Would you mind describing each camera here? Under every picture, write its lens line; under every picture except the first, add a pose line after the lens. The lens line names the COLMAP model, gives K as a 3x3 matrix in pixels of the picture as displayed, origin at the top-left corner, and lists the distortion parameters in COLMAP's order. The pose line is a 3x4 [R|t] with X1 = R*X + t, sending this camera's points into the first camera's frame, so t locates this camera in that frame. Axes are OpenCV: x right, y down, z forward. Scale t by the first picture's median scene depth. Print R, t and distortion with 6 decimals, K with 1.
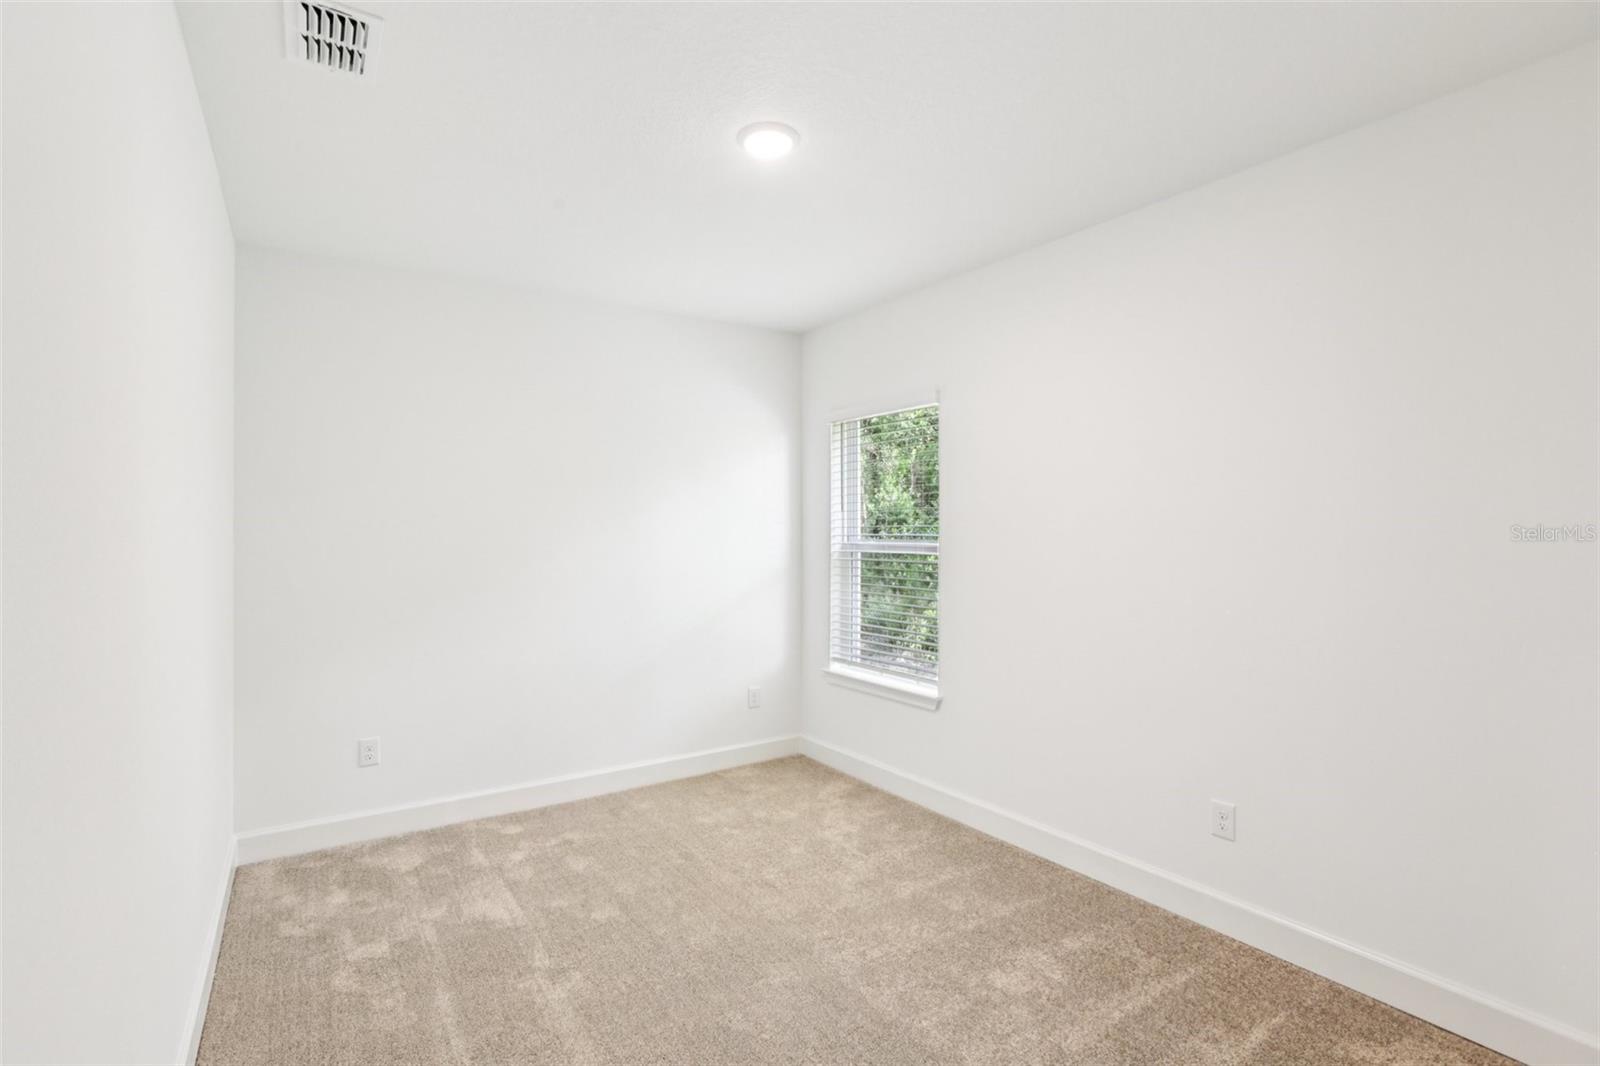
lens RADIAL K [[747.7, 0, 800.1], [0, 747.7, 526.8], [0, 0, 1]] dist [-0.040891, 0.019011]
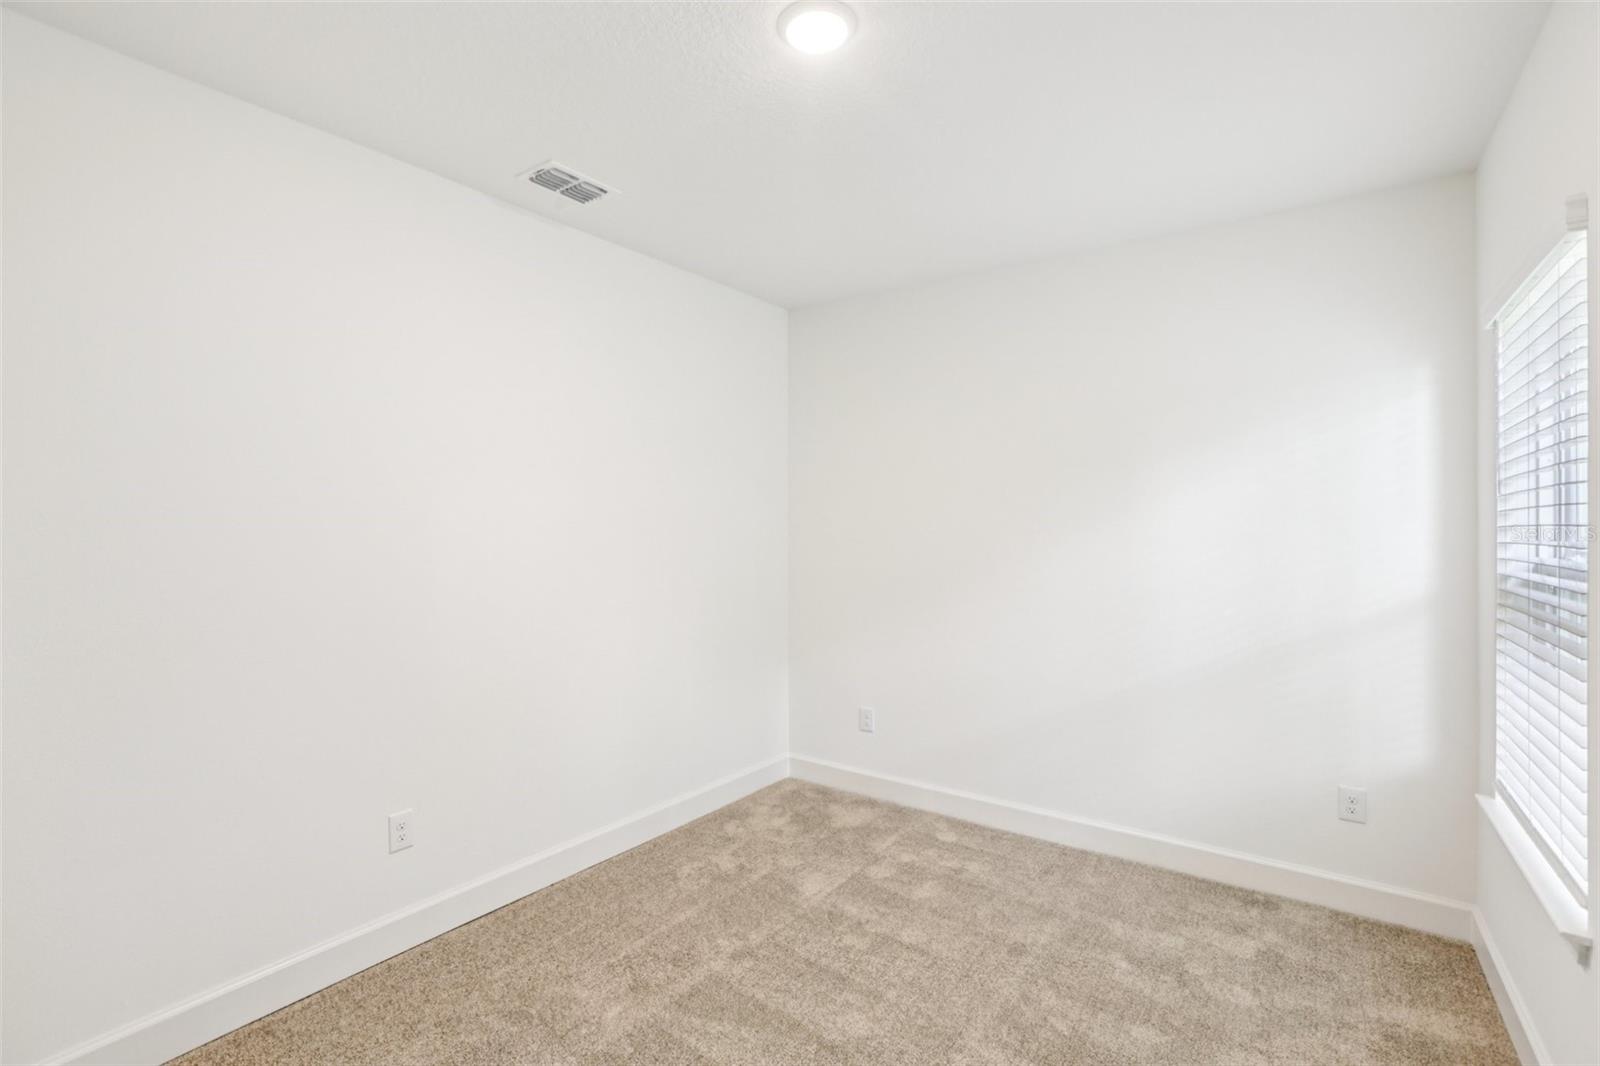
lens RADIAL K [[747.7, 0, 788.0], [0, 747.7, 528.7], [0, 0, 1]] dist [-0.040891, 0.019011]
pose [[0.320896, 0.001094, -0.947114, 0.485181], [0.002942, 0.999993, 0.002152, 0.005333], [0.947110, -0.003477, 0.320891, 0.520487]]
